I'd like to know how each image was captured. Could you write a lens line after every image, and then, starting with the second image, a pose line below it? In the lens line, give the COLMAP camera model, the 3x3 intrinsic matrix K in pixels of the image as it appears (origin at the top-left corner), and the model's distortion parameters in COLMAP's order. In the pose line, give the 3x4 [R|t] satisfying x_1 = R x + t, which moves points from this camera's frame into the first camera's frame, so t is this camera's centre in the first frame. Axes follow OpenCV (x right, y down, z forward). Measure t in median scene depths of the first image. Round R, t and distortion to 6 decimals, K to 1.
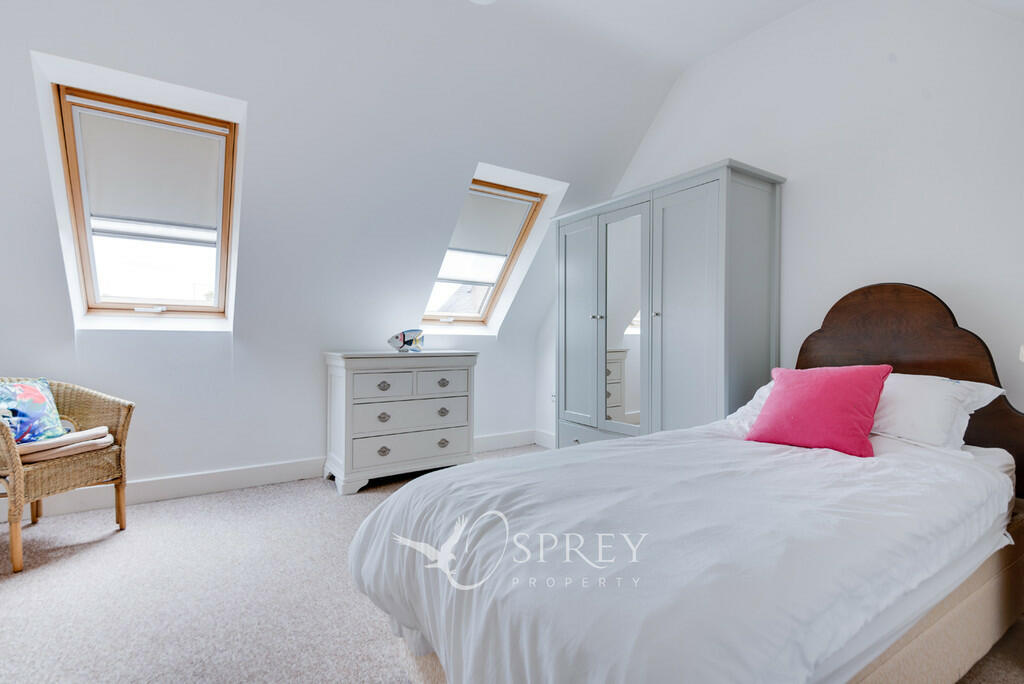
lens RADIAL K [[465.8, 0, 512.9], [0, 465.8, 340.0], [0, 0, 1]] dist [-0.000670, -0.000044]
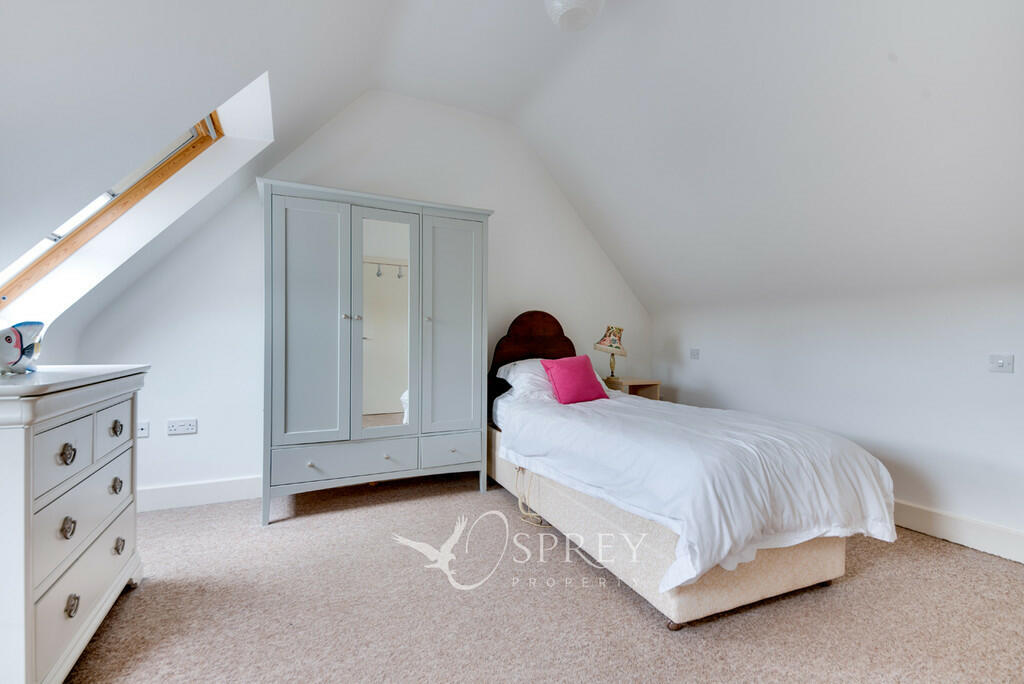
lens RADIAL K [[465.8, 0, 511.4], [0, 465.8, 341.0], [0, 0, 1]] dist [-0.000670, -0.000044]
pose [[0.119683, -0.002733, 0.992808, -0.689203], [0.000579, 0.999996, 0.002683, -0.004939], [-0.992812, 0.000254, 0.119685, 0.590052]]
